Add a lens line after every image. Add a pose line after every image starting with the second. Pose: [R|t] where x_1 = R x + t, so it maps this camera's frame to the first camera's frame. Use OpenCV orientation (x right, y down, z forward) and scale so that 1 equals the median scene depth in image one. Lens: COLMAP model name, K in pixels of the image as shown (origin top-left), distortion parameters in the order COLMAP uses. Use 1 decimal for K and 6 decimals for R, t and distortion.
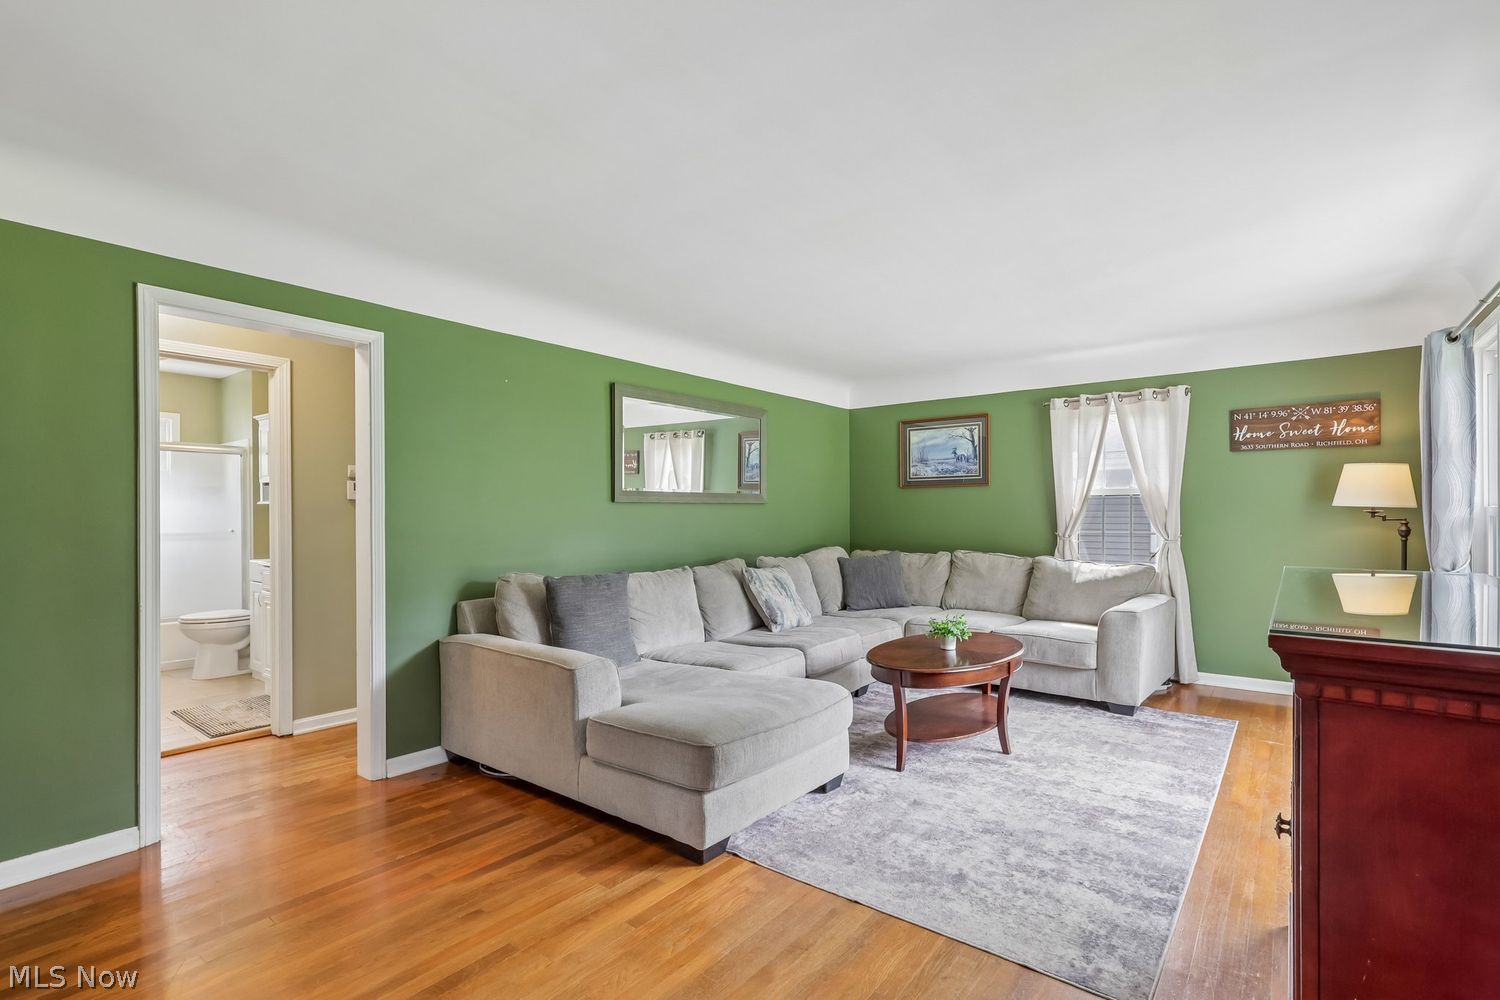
lens RADIAL K [[702.4, 0, 747.7], [0, 702.4, 503.2], [0, 0, 1]] dist [-0.001682, 0.002108]
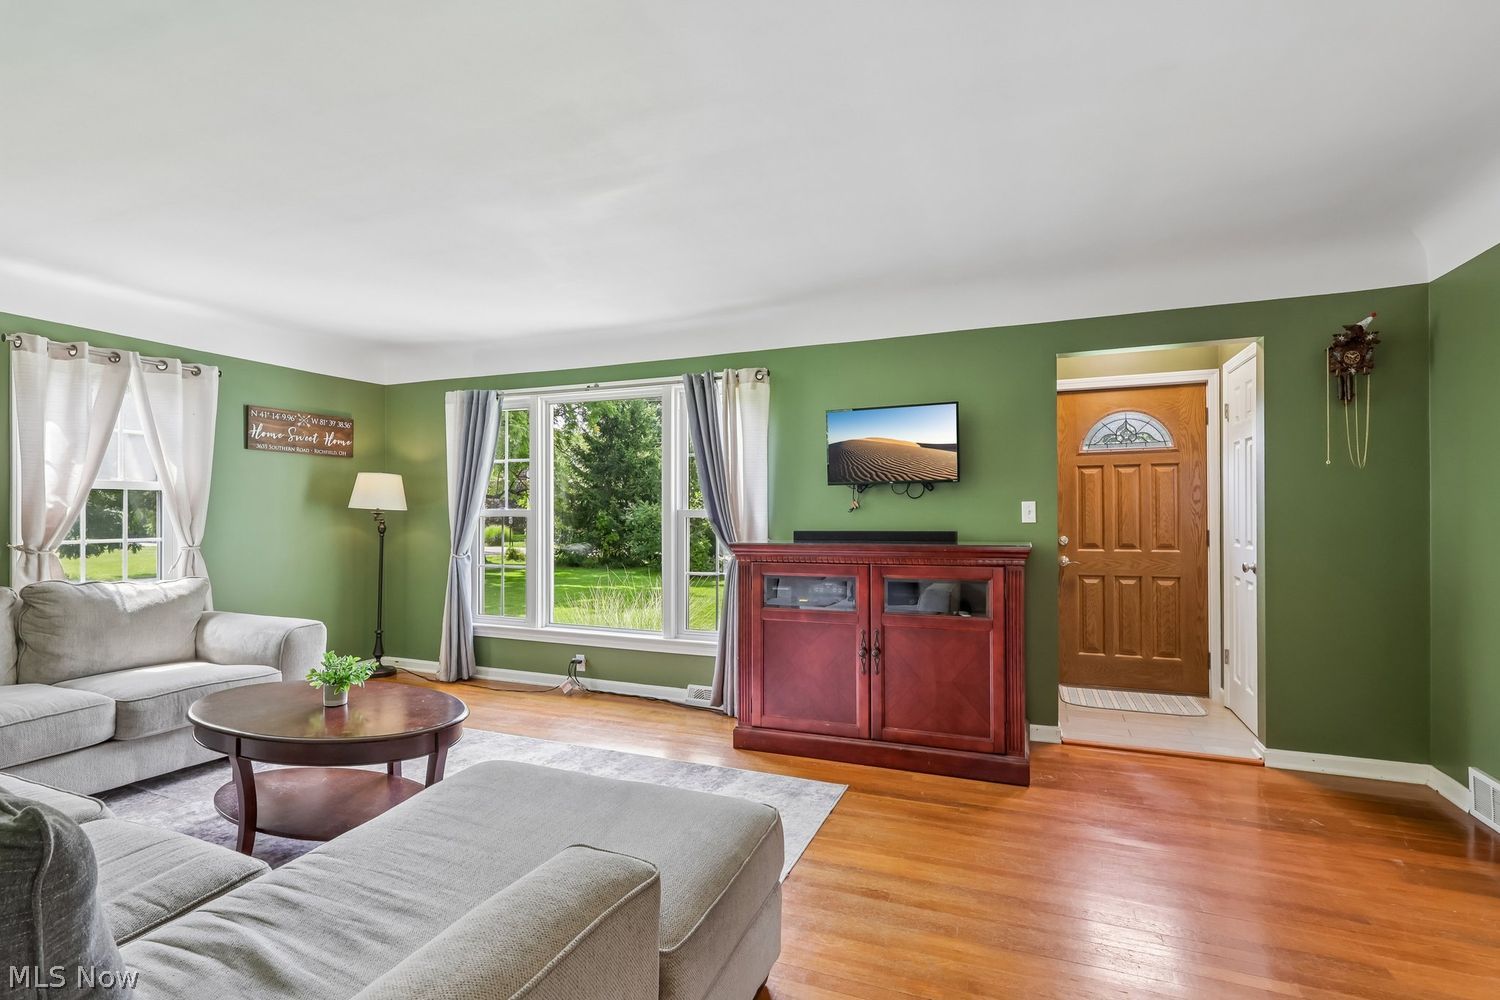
lens RADIAL K [[702.4, 0, 750.7], [0, 702.4, 506.2], [0, 0, 1]] dist [-0.001682, 0.002108]
pose [[-0.269212, 0.002693, 0.963077, -0.597386], [-0.026165, 0.999607, -0.010110, -0.006475], [-0.962725, -0.027921, -0.269036, 0.879931]]
